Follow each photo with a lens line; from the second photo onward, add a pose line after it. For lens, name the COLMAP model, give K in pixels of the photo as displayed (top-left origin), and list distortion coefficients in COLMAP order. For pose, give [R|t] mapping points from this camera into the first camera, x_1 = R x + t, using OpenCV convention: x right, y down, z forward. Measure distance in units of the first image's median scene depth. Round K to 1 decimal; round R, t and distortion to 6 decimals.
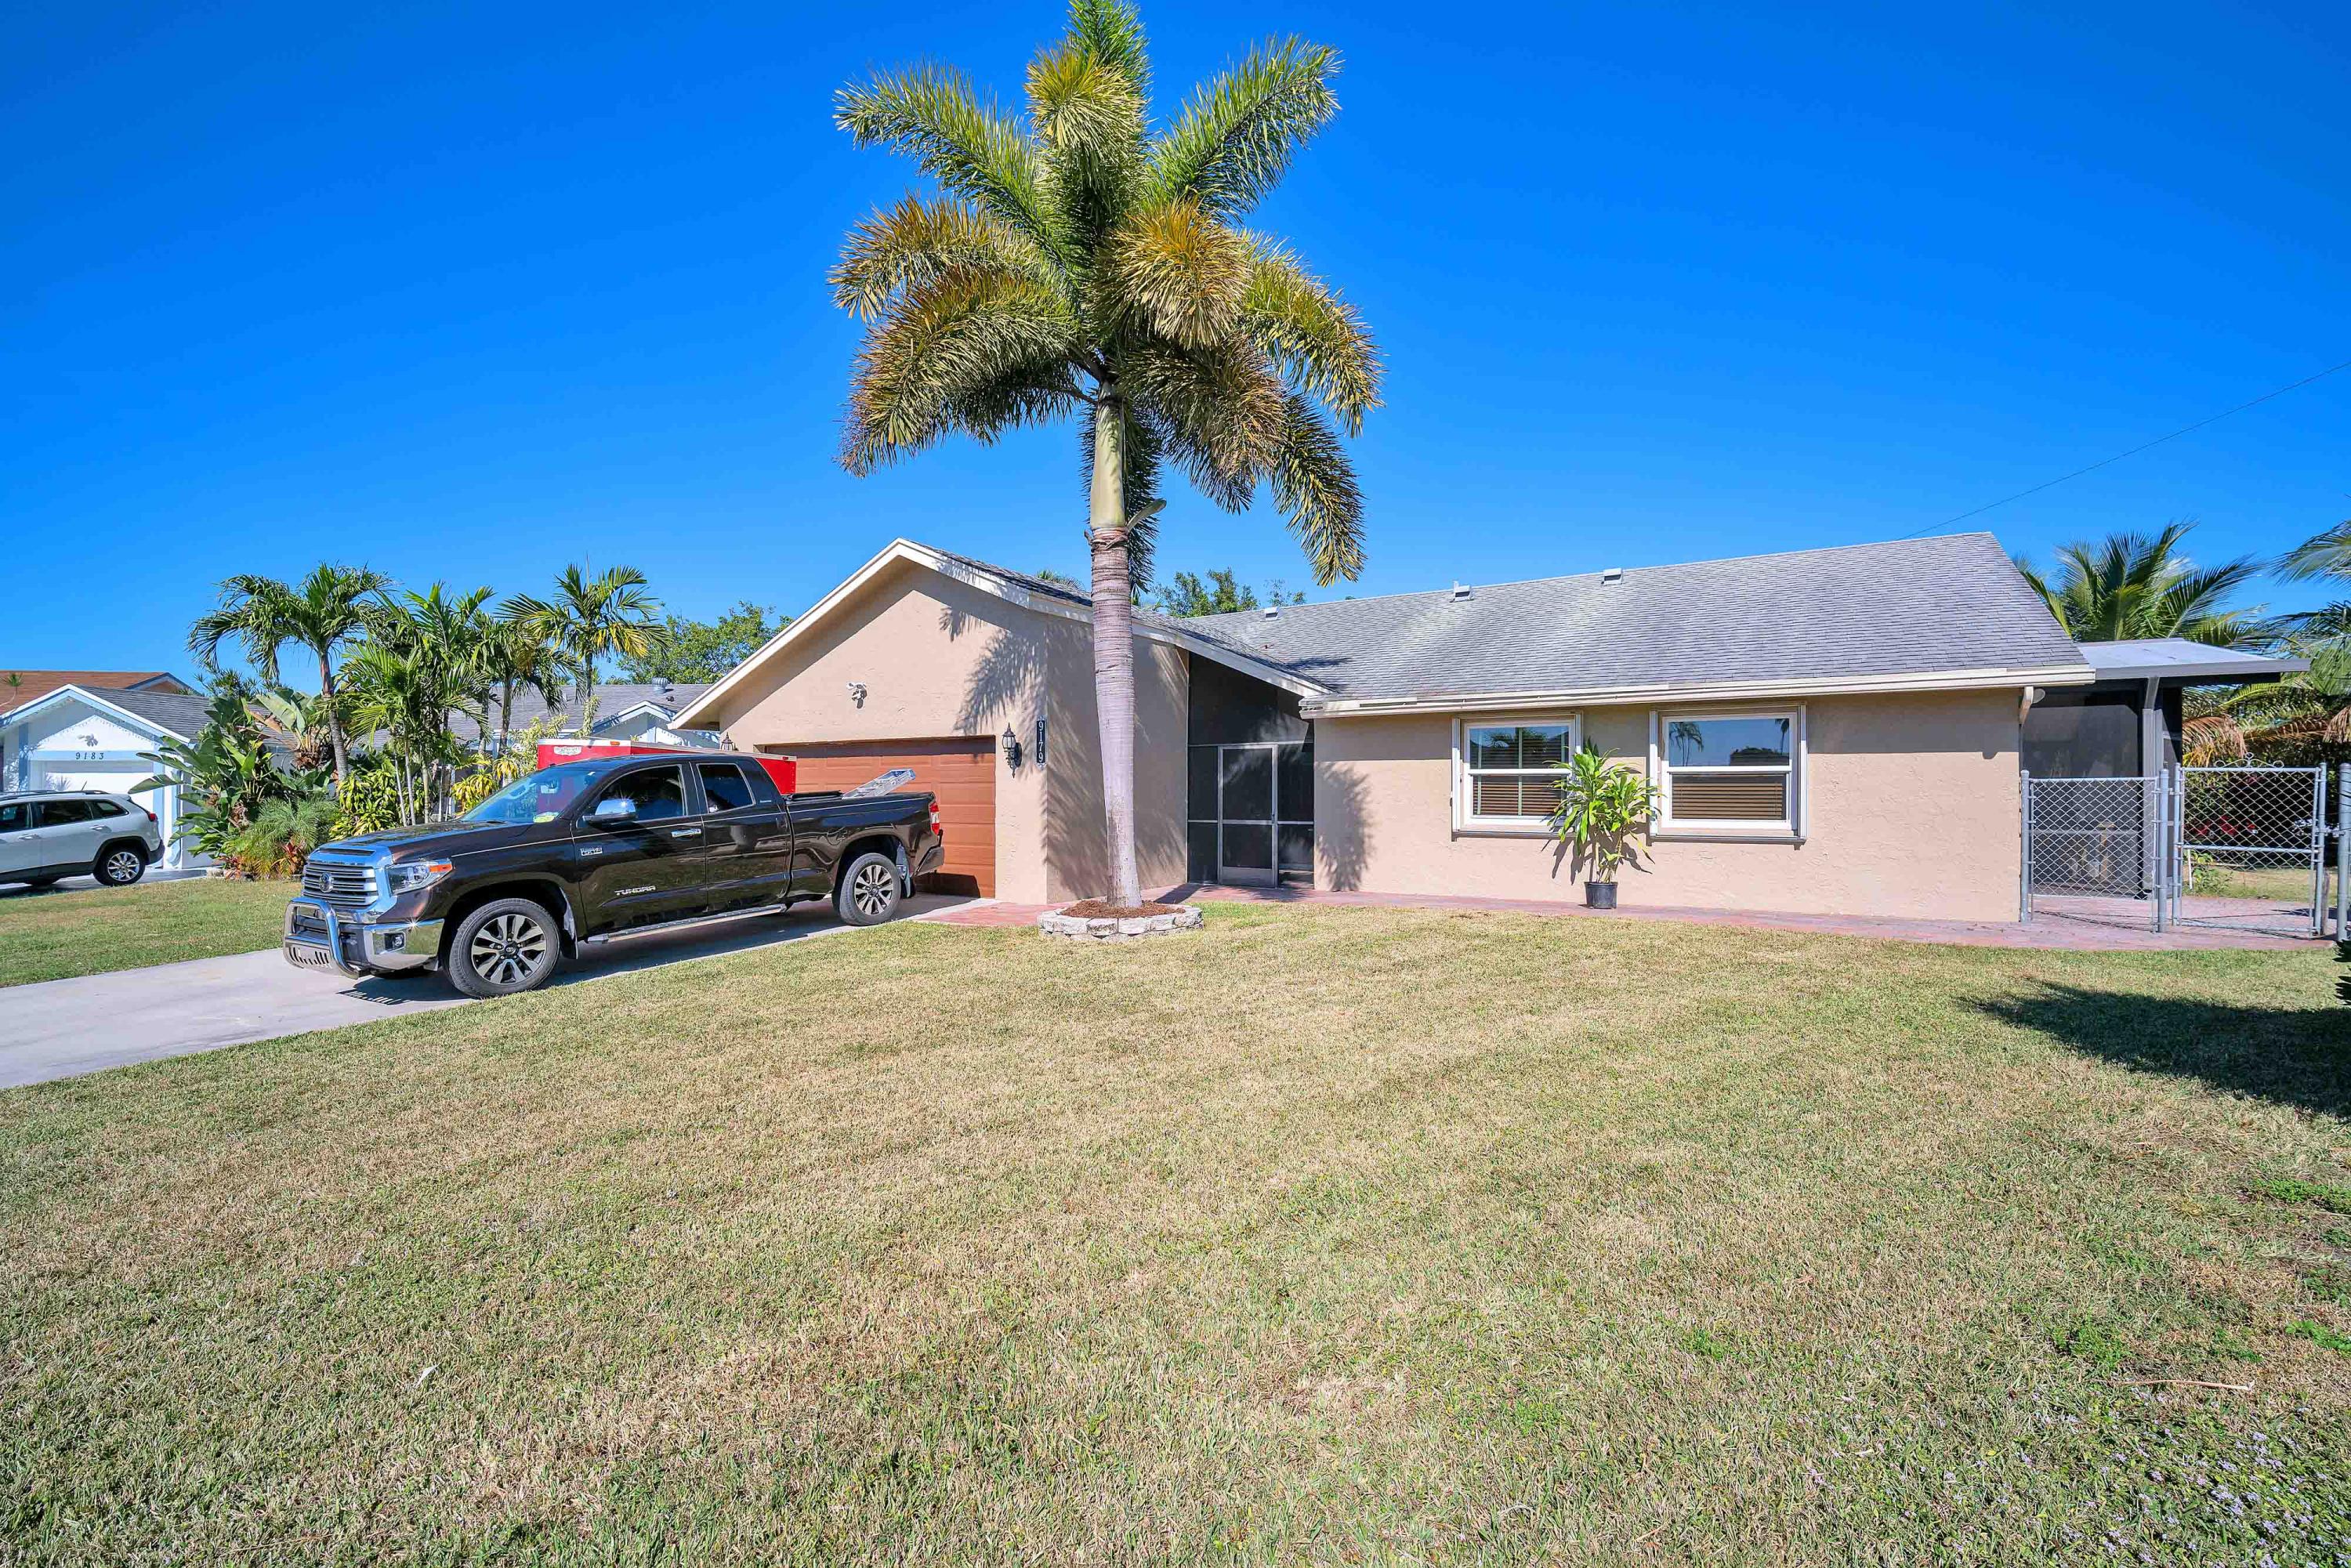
lens RADIAL K [[1041.3, 0, 1170.9], [0, 1041.3, 752.4], [0, 0, 1]] dist [-0.004365, -0.000359]
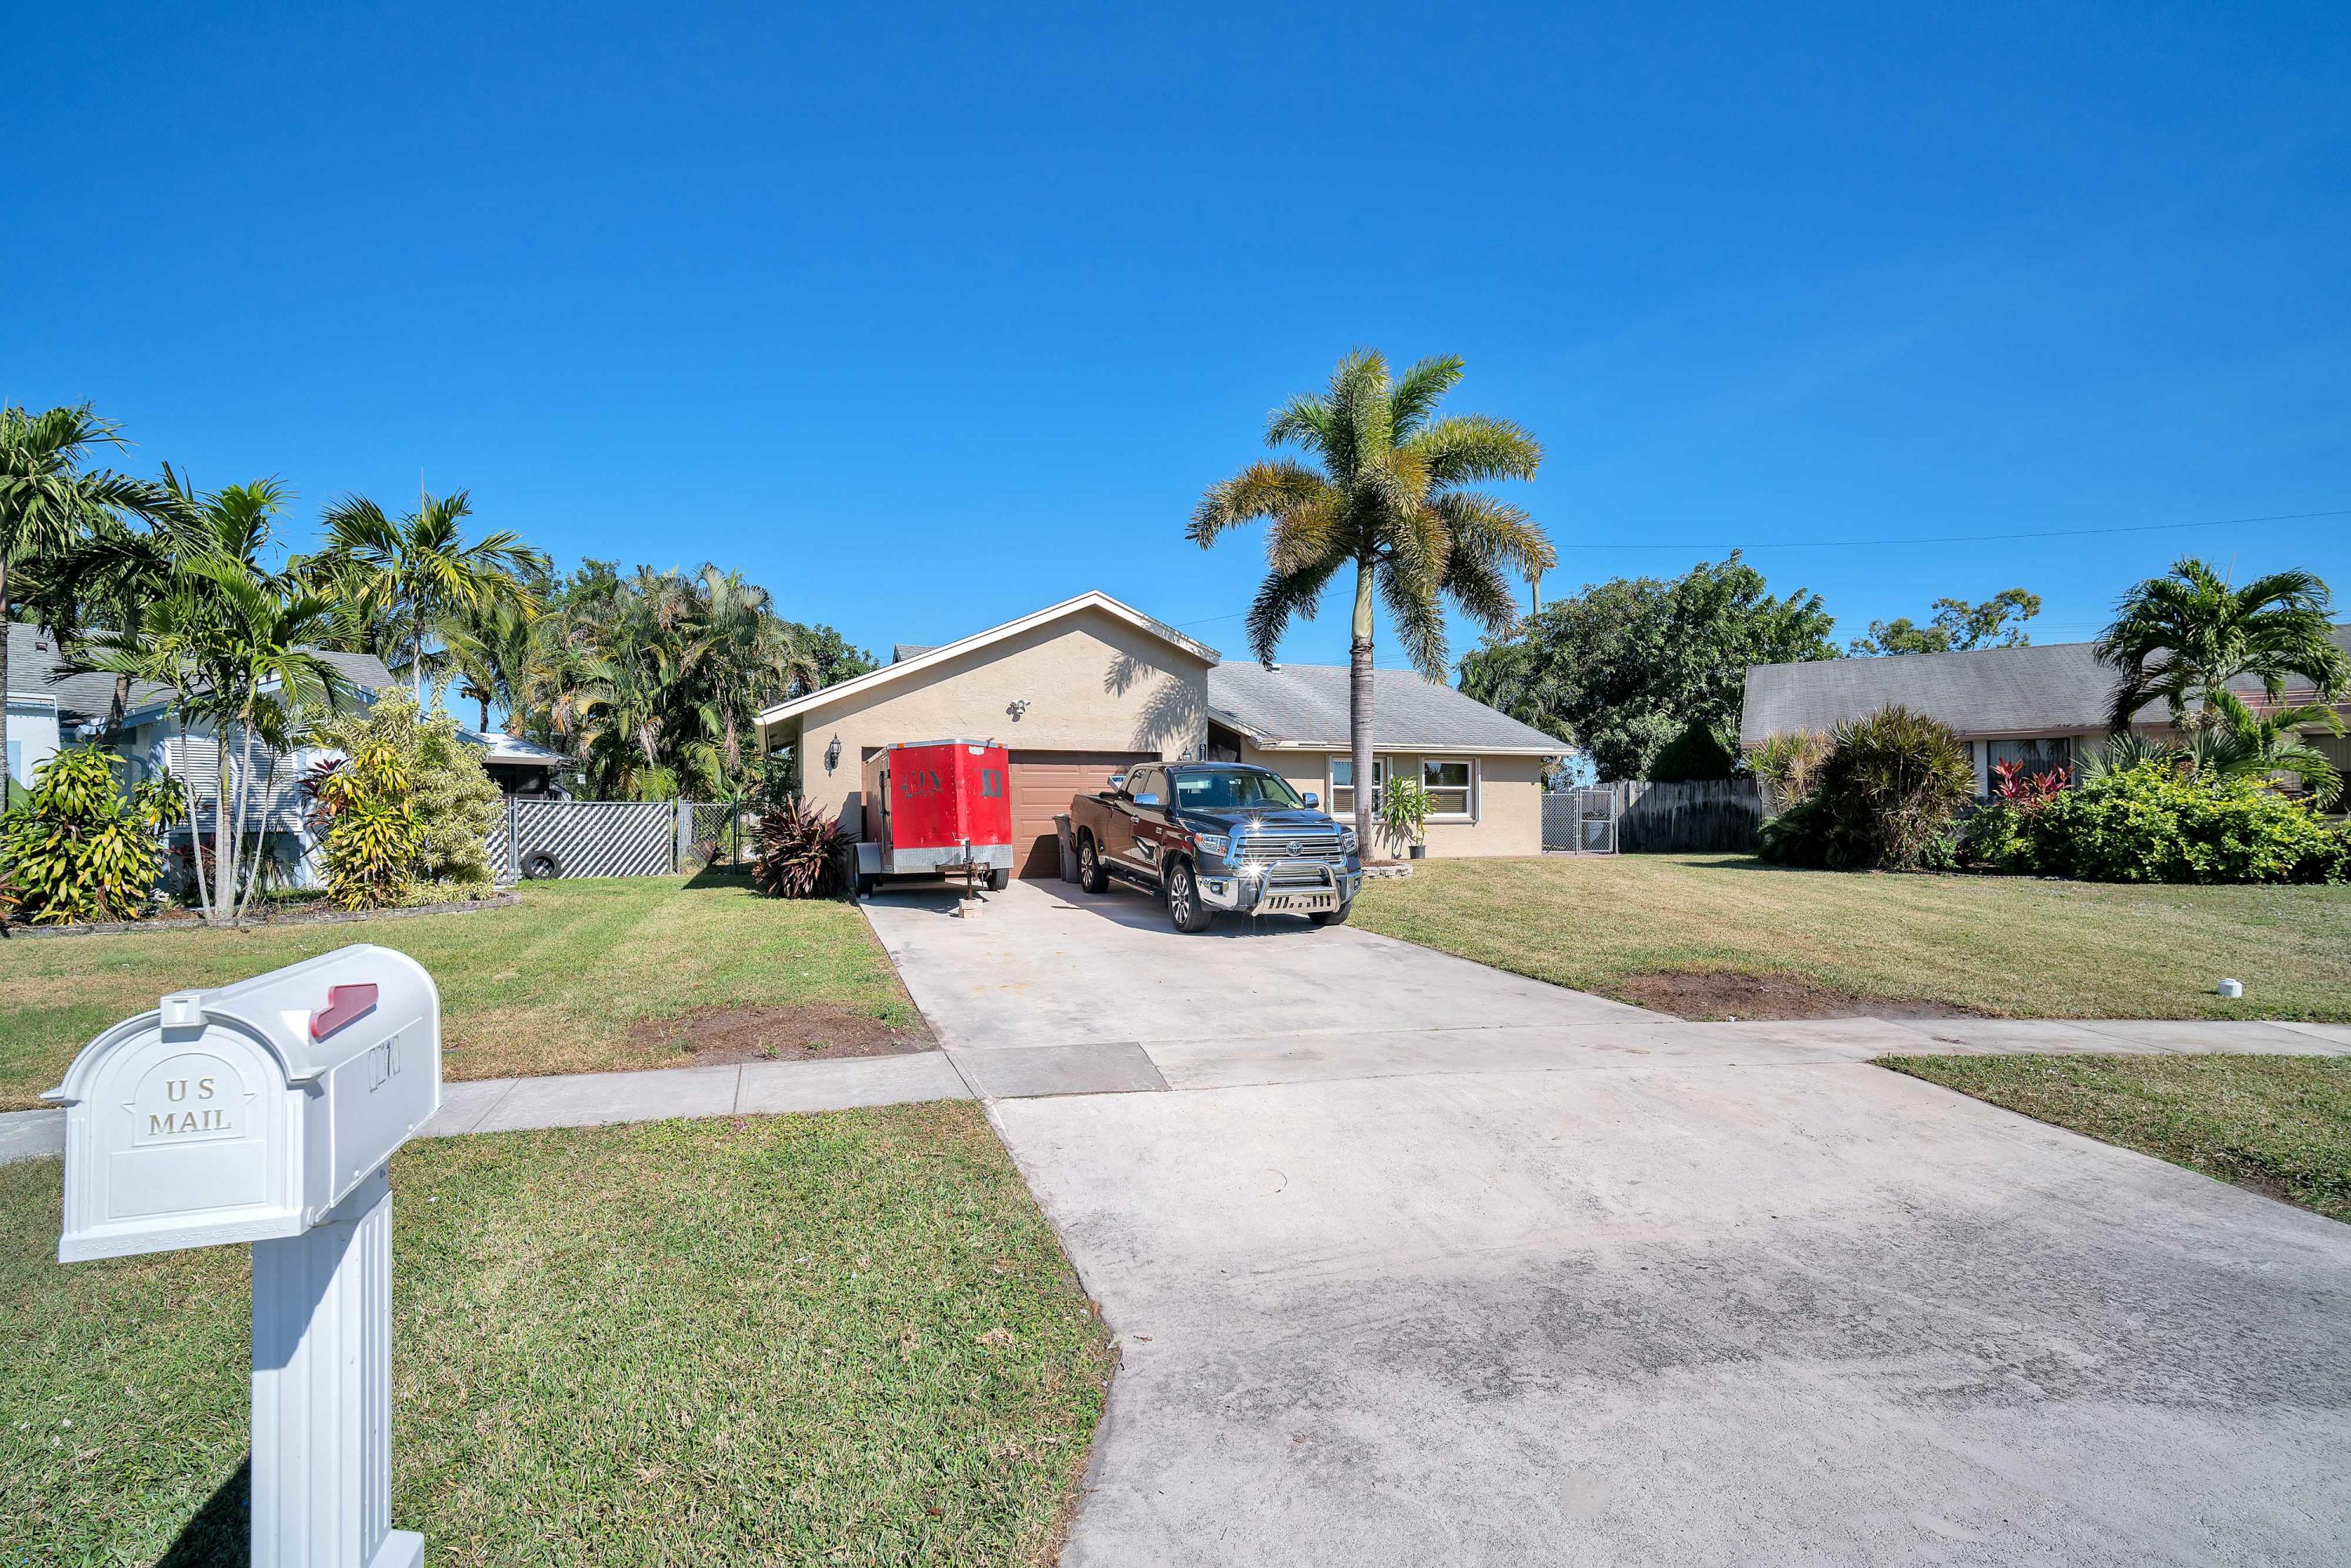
lens RADIAL K [[1041.3, 0, 1170.9], [0, 1041.3, 752.4], [0, 0, 1]] dist [-0.004365, -0.000359]
pose [[0.598931, 0.045936, 0.799482, -1.222565], [-0.029142, 0.998942, -0.035565, 0.030184], [-0.800270, -0.001998, 0.599637, 0.185970]]
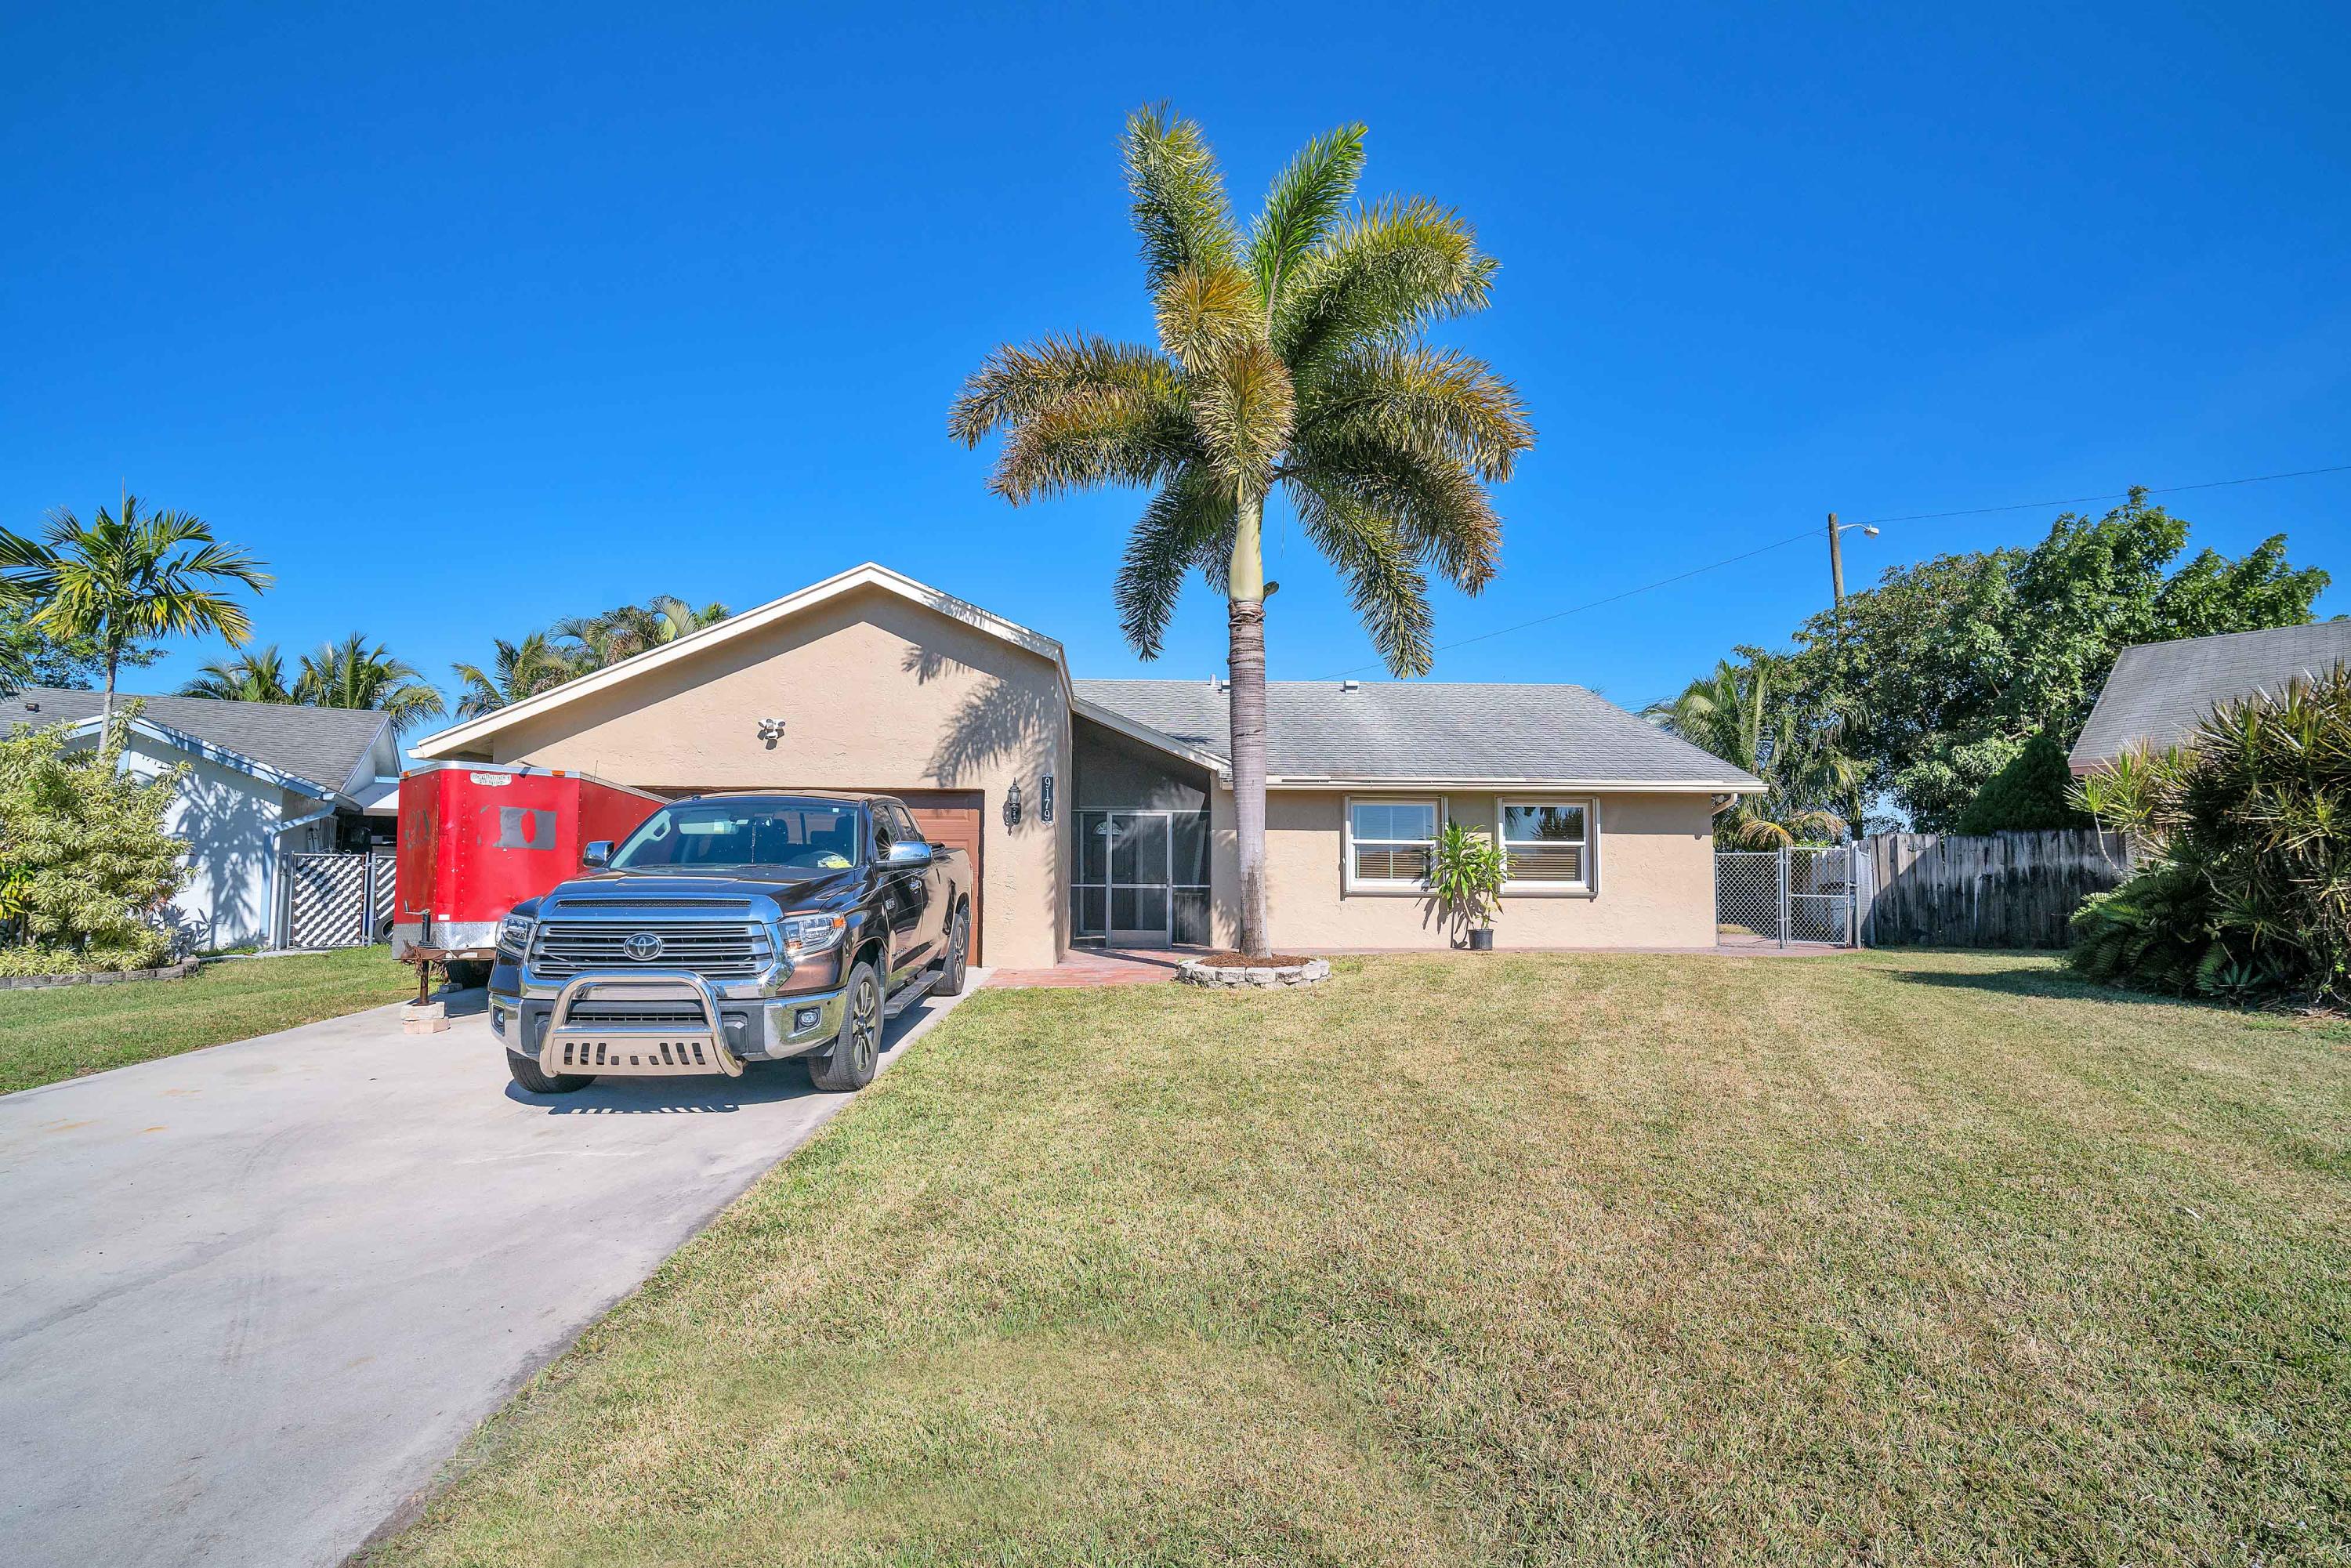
lens RADIAL K [[1041.3, 0, 1170.9], [0, 1041.3, 752.4], [0, 0, 1]] dist [-0.004365, -0.000359]
pose [[0.821577, 0.074397, 0.565222, -0.558825], [-0.029135, 0.995632, -0.088701, 0.028249], [-0.569352, 0.056407, 0.820156, 0.135177]]
